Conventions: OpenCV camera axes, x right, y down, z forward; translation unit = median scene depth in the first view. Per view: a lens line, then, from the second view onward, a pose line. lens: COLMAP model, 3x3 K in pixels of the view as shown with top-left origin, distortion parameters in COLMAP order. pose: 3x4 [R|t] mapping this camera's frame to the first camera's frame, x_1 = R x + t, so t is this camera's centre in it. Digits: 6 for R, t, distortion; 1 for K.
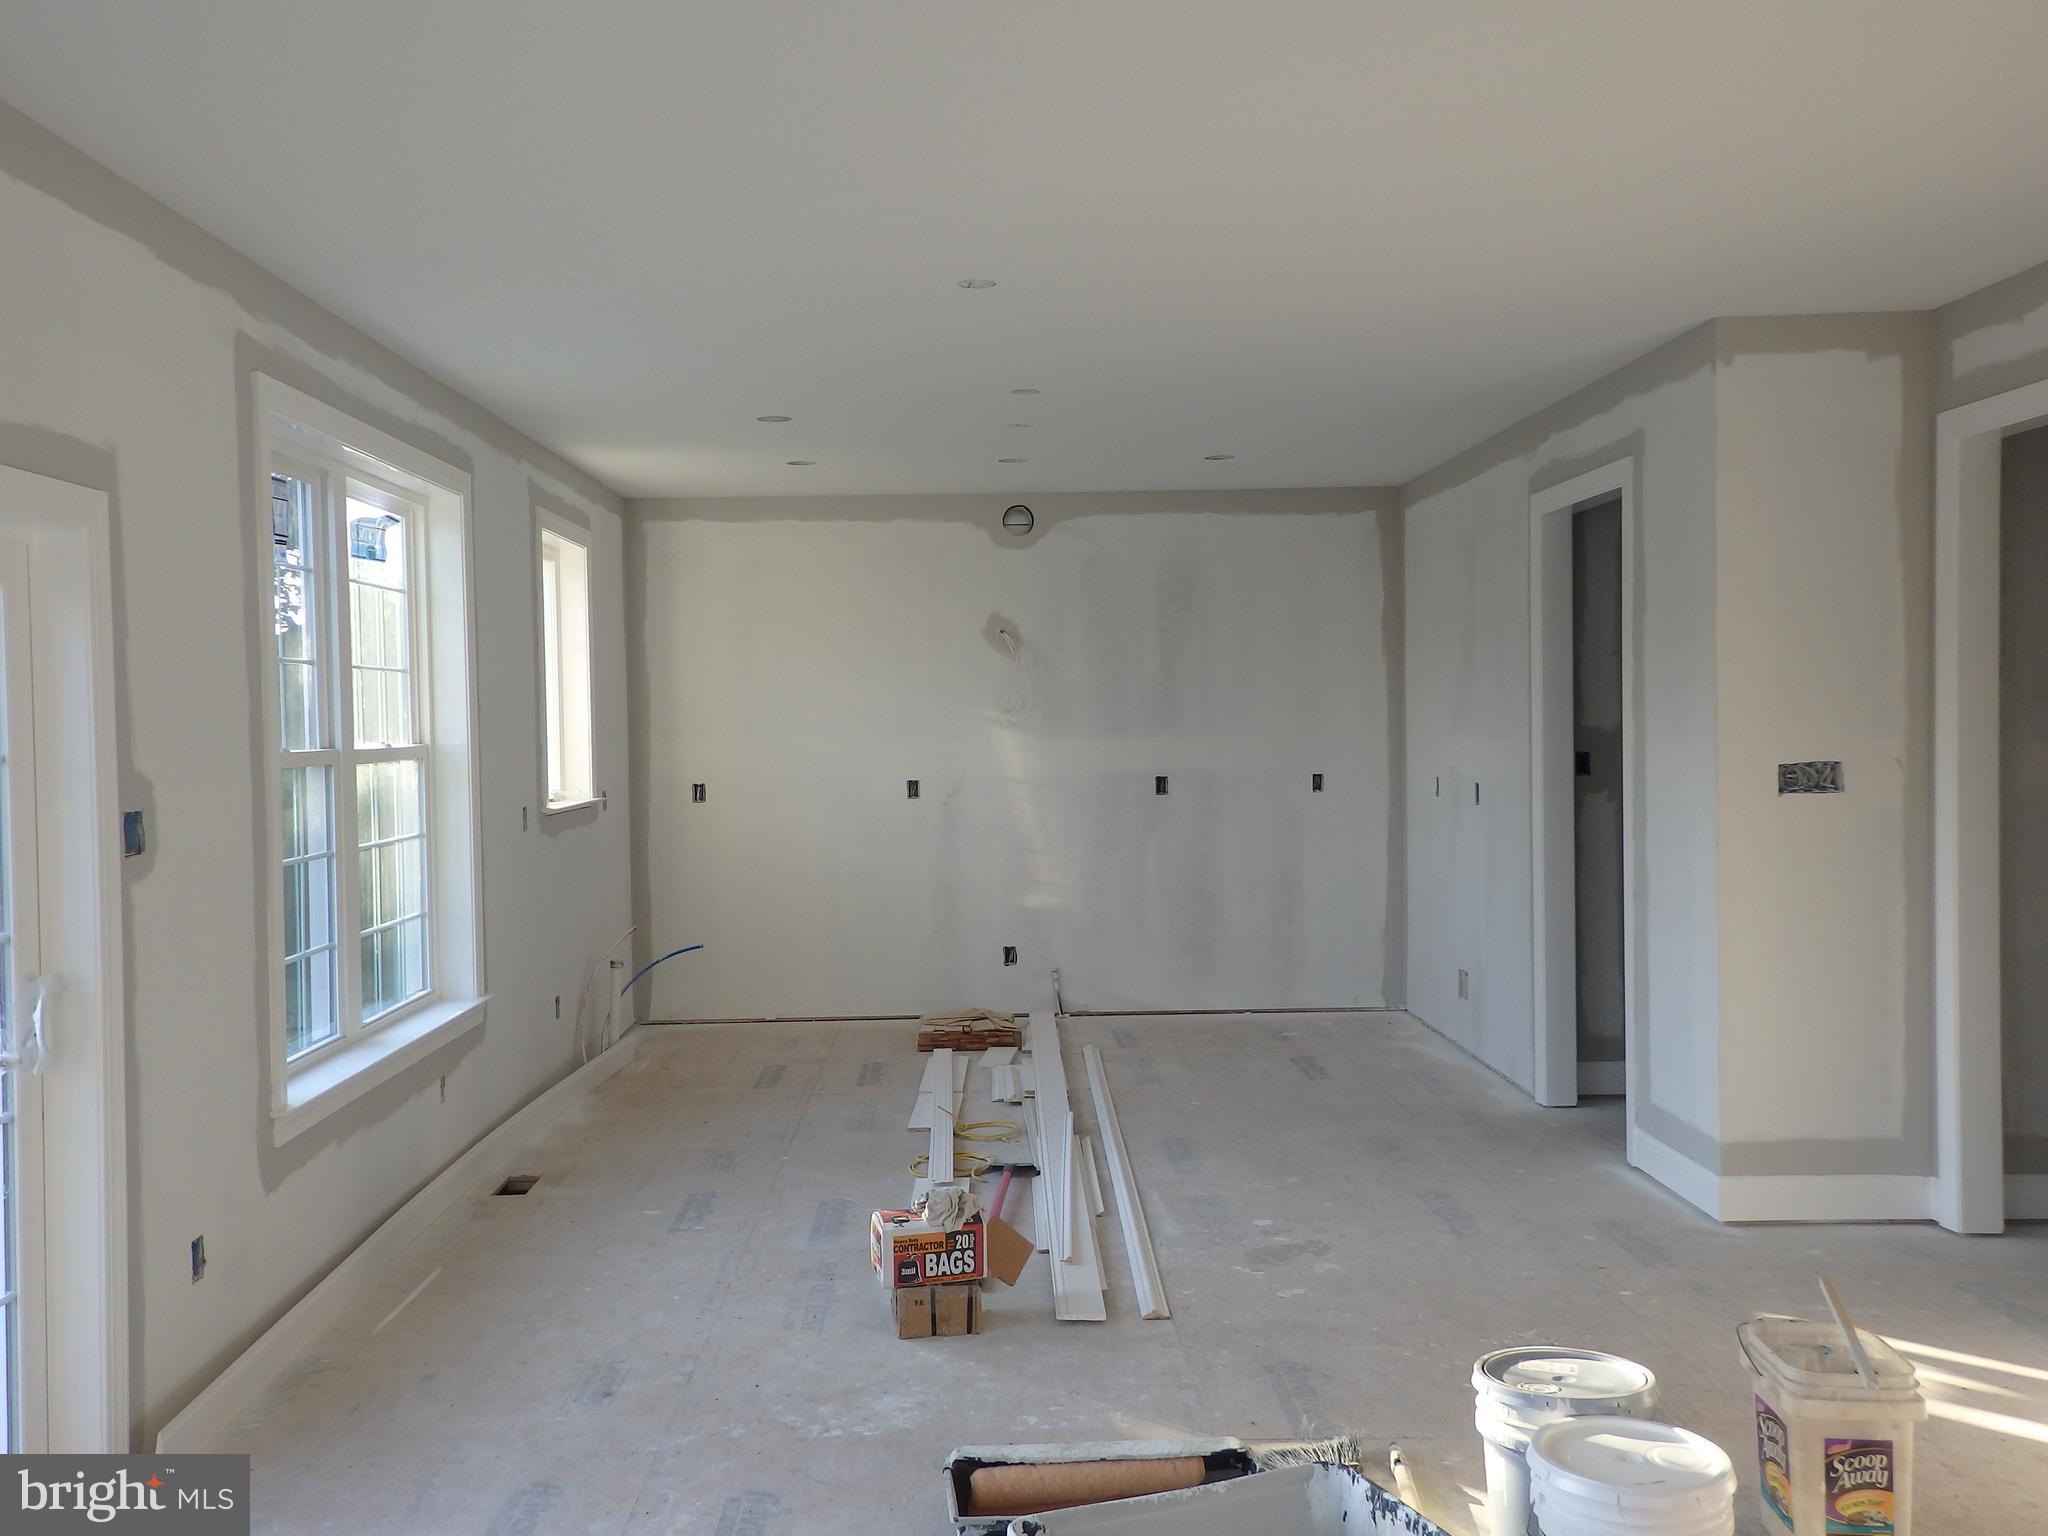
lens RADIAL K [[1851.8, 0, 1021.8], [0, 1851.8, 768.0], [0, 0, 1]] dist [0.078889, 0.022942]
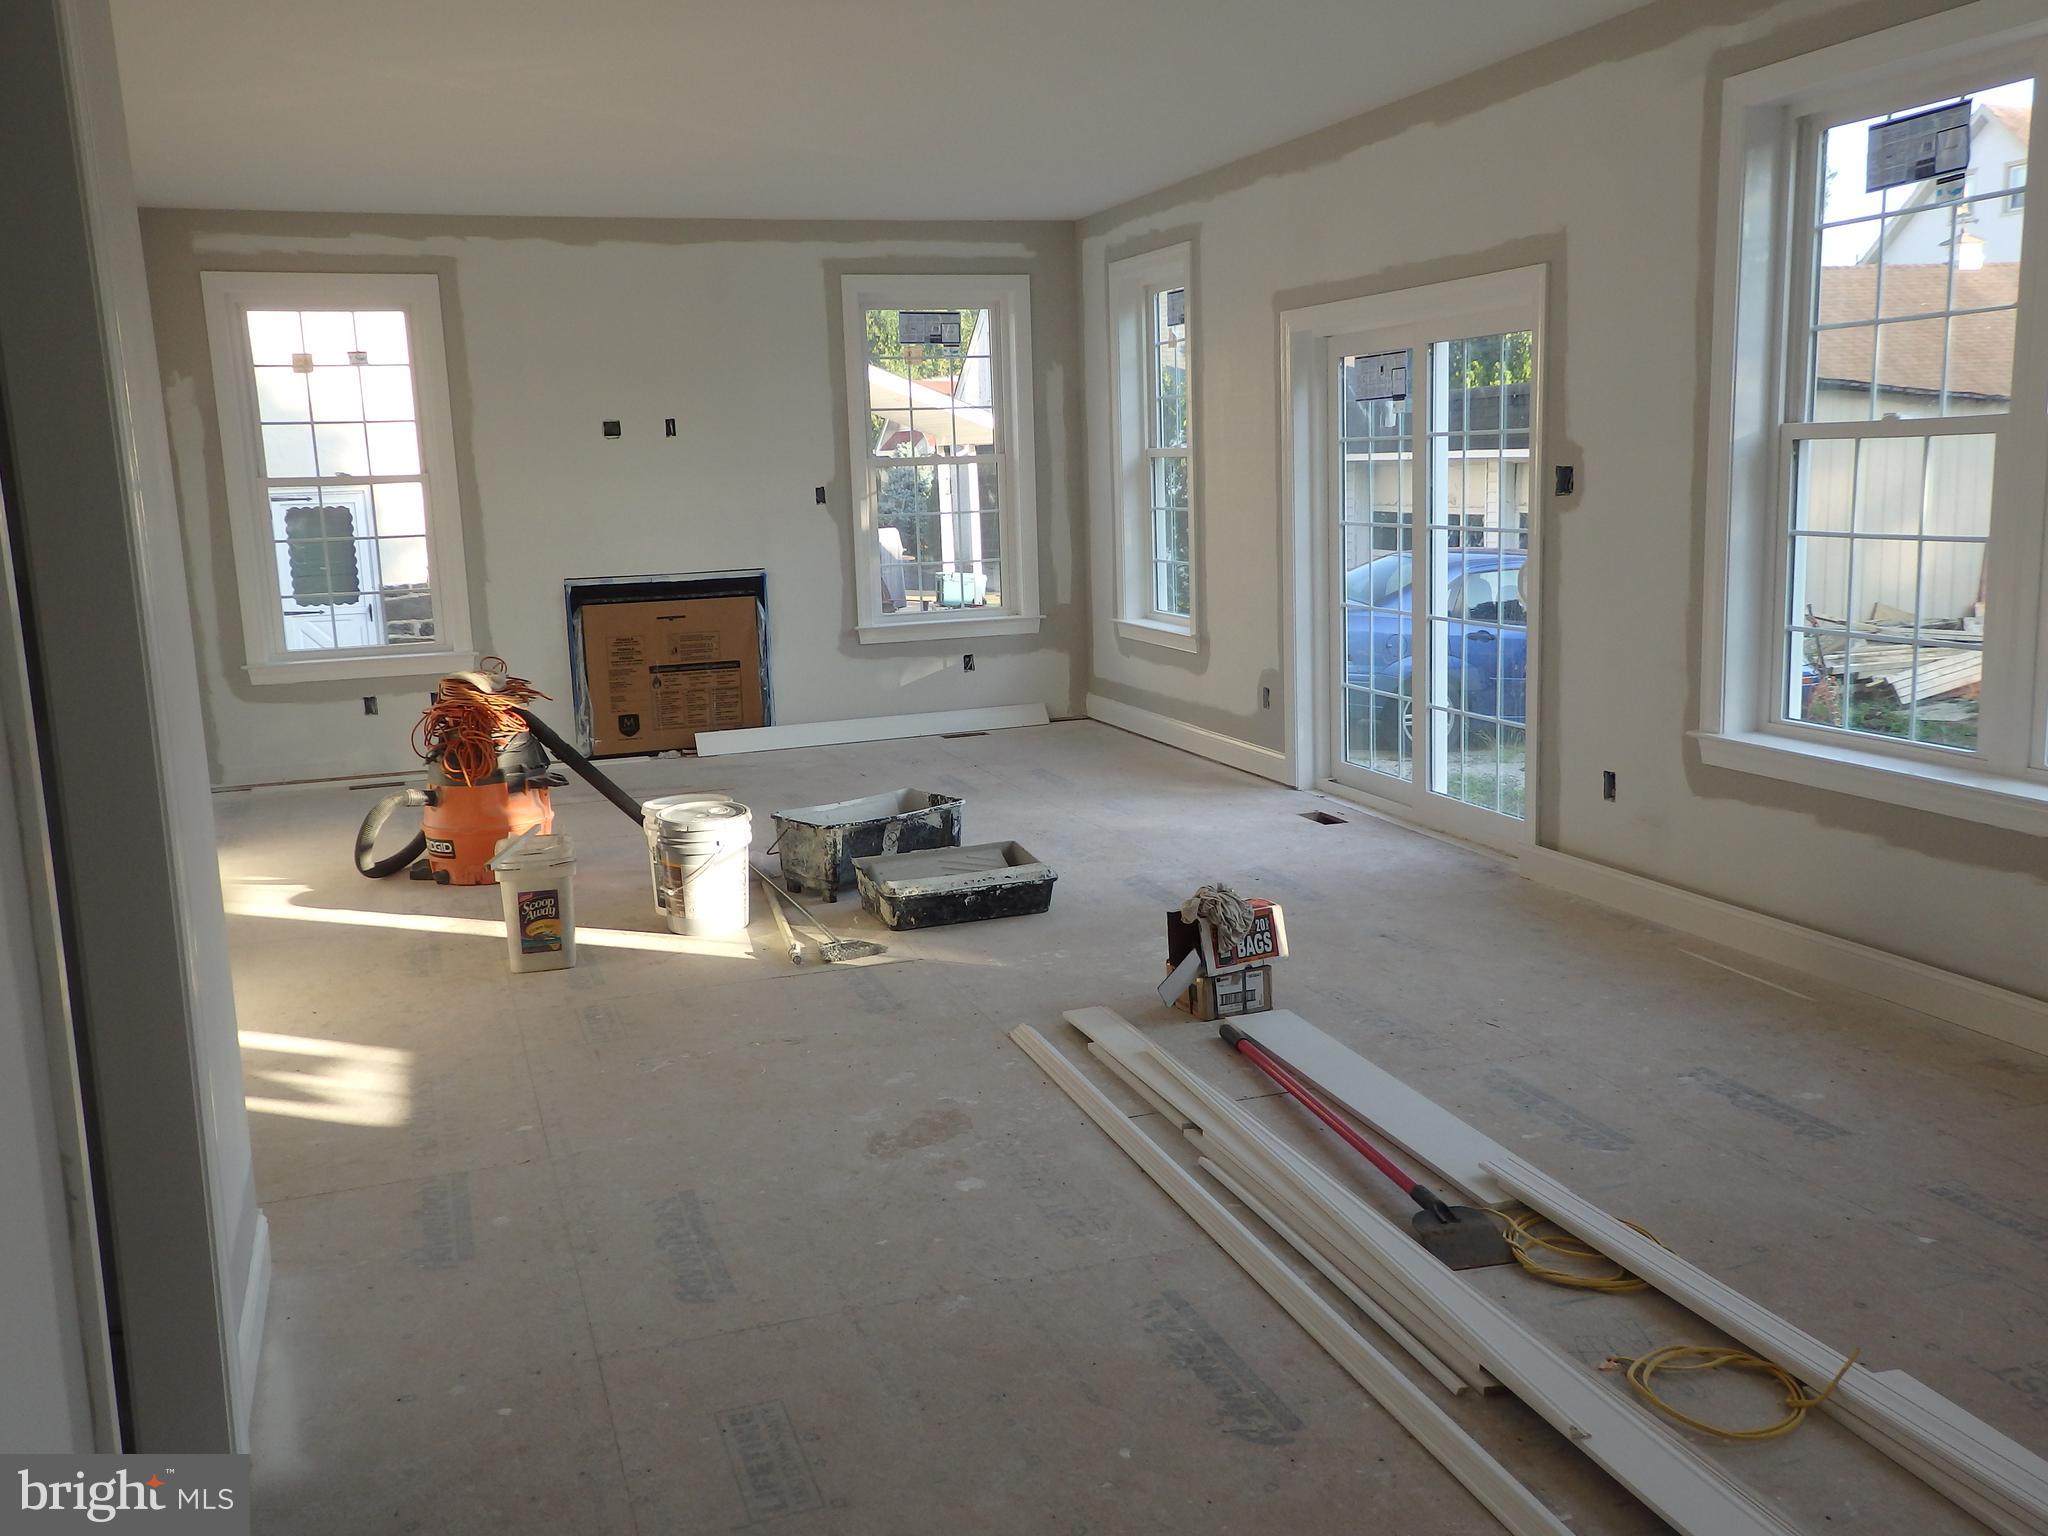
lens RADIAL K [[1851.8, 0, 1020.8], [0, 1851.8, 781.7], [0, 0, 1]] dist [0.078889, 0.022942]
pose [[-0.954691, 0.094858, -0.282076, 0.303538], [0.036188, 0.977810, 0.206345, -0.041314], [0.295390, 0.186788, -0.936939, 1.692455]]
